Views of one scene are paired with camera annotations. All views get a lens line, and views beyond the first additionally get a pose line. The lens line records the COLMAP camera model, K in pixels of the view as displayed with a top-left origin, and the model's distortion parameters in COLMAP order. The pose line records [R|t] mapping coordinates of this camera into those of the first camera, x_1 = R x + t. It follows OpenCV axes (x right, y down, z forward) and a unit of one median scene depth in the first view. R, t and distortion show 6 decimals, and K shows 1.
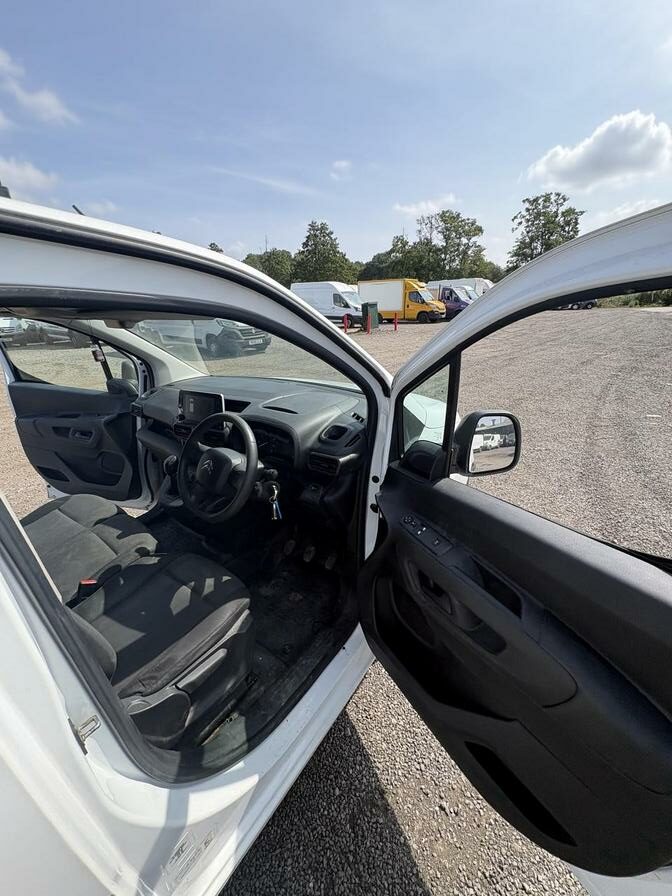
lens RADIAL K [[357.3, 0, 335.7], [0, 357.3, 447.5], [0, 0, 1]] dist [0.000245, -0.000324]
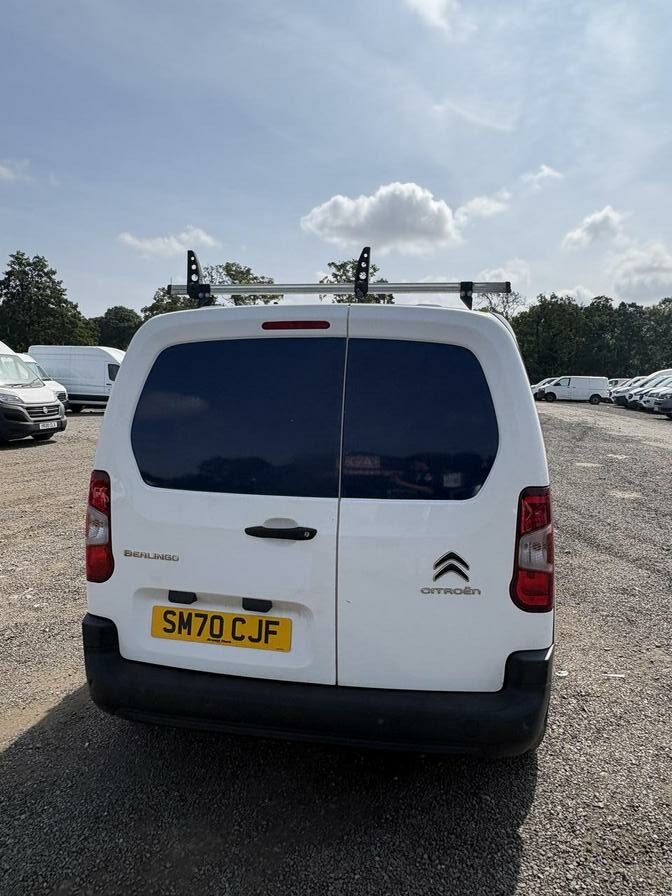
lens RADIAL K [[618.1, 0, 341.2], [0, 618.1, 447.5], [0, 0, 1]] dist [-0.006334, 0.008588]
pose [[0.891209, -0.012572, 0.453420, -0.138325], [0.138631, 0.959334, -0.245884, 0.052080], [-0.431890, 0.281992, 0.856710, -0.105649]]
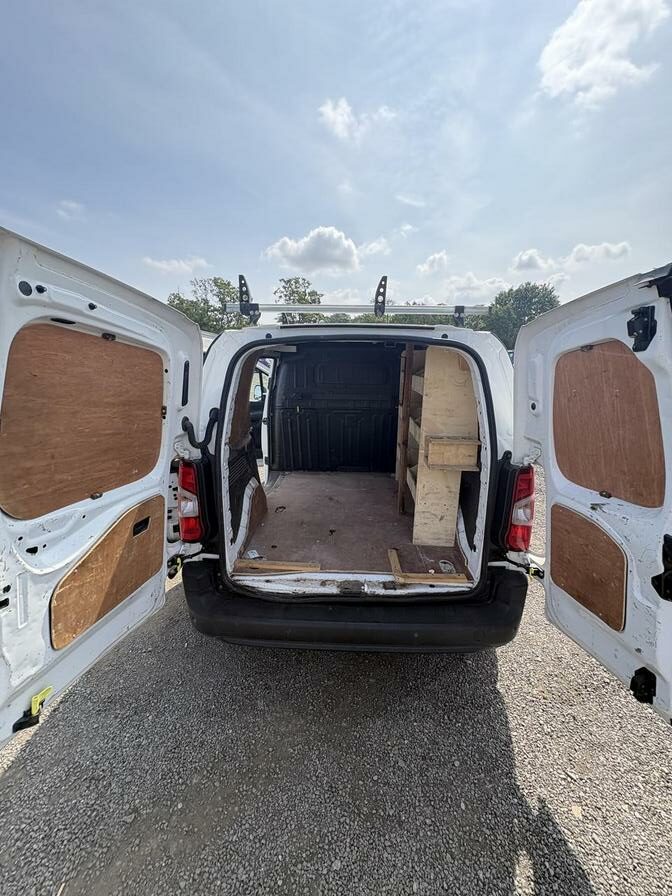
lens RADIAL K [[357.3, 0, 336.5], [0, 357.3, 445.3], [0, 0, 1]] dist [0.000245, -0.000324]
pose [[0.824506, -0.104429, 0.556134, -0.143184], [0.181751, 0.979620, -0.085509, 0.034211], [-0.535870, 0.171581, 0.826682, -0.078347]]
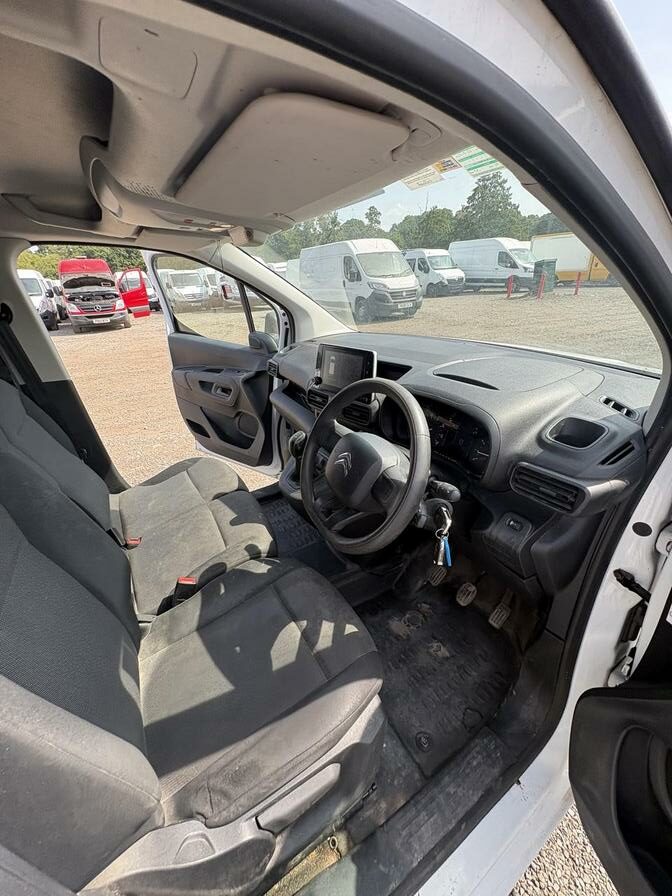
lens RADIAL K [[357.3, 0, 337.7], [0, 357.3, 445.3], [0, 0, 1]] dist [0.000245, -0.000324]
pose [[0.929356, 0.138749, -0.342120, -0.008811], [-0.112620, 0.989068, 0.095196, -0.002008], [0.351588, -0.049941, 0.934822, 0.022786]]
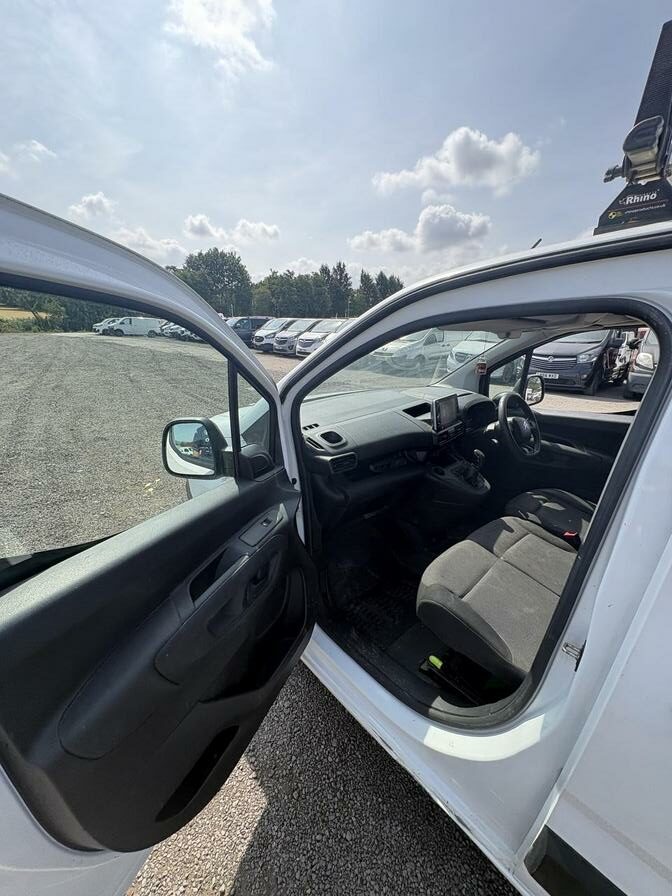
lens RADIAL K [[357.3, 0, 334.5], [0, 357.3, 444.2], [0, 0, 1]] dist [0.000245, -0.000324]
pose [[0.188271, -0.279249, 0.941581, -0.112818], [0.346793, 0.915869, 0.202281, -0.026674], [-0.918852, 0.288450, 0.269274, 0.077173]]
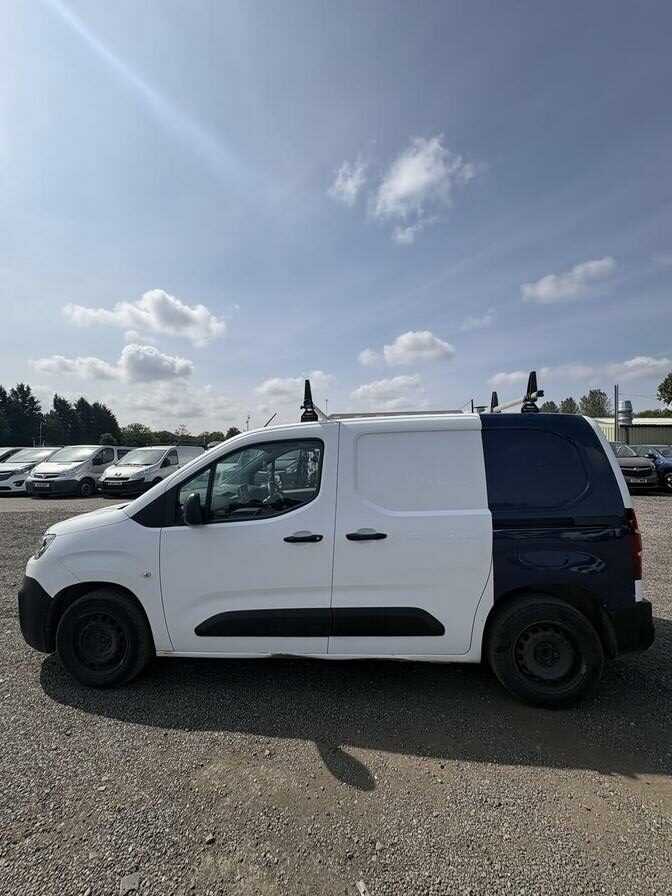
lens RADIAL K [[357.3, 0, 334.4], [0, 357.3, 445.9], [0, 0, 1]] dist [0.000245, -0.000324]
pose [[-0.518237, 0.048560, 0.853858, -0.170809], [0.344652, 0.925586, 0.156542, -0.035336], [-0.782717, 0.375409, -0.496409, 0.107660]]
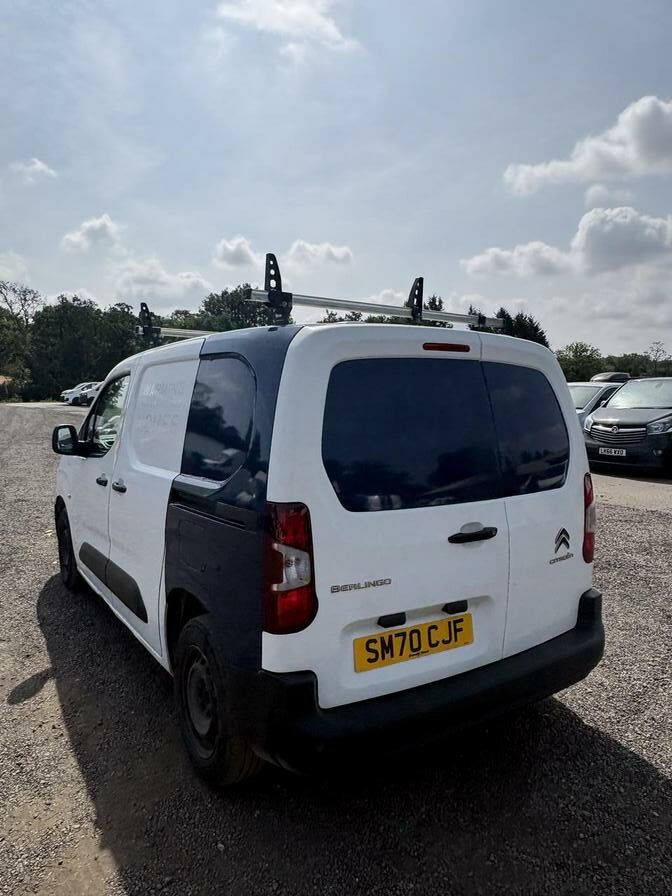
lens RADIAL K [[618.1, 0, 340.5], [0, 618.1, 444.3], [0, 0, 1]] dist [-0.006334, 0.008588]
pose [[0.341247, -0.049853, 0.938651, -0.208101], [0.333697, 0.939973, -0.071393, 0.025772], [-0.878747, 0.337588, 0.337398, -0.038428]]
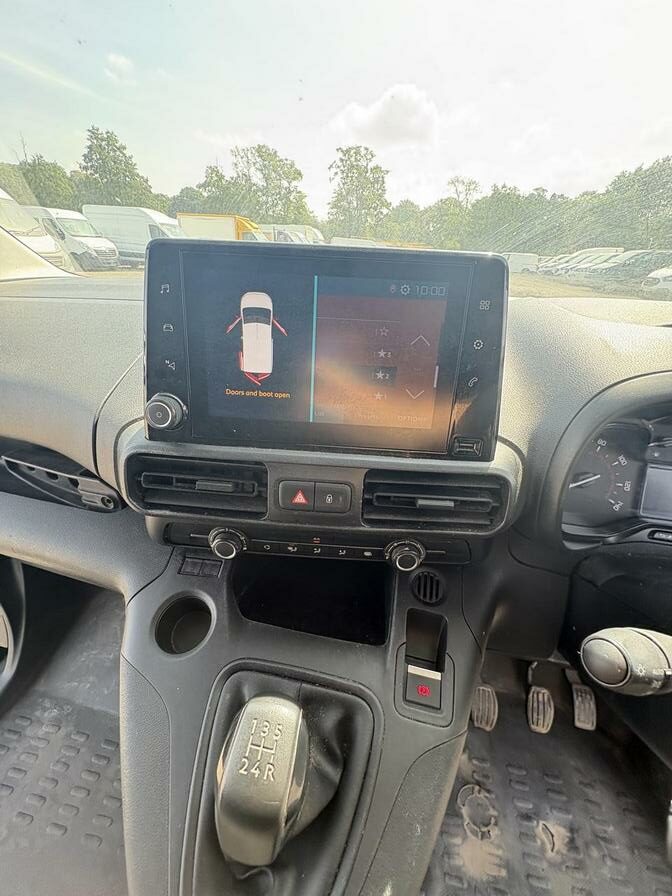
lens RADIAL K [[357.3, 0, 336.7], [0, 357.3, 447.2], [0, 0, 1]] dist [0.000245, -0.000324]
pose [[0.899243, -0.148556, 0.411451, -0.029759], [0.099983, 0.985472, 0.137292, -0.005790], [-0.425869, -0.082321, 0.901032, 0.055870]]
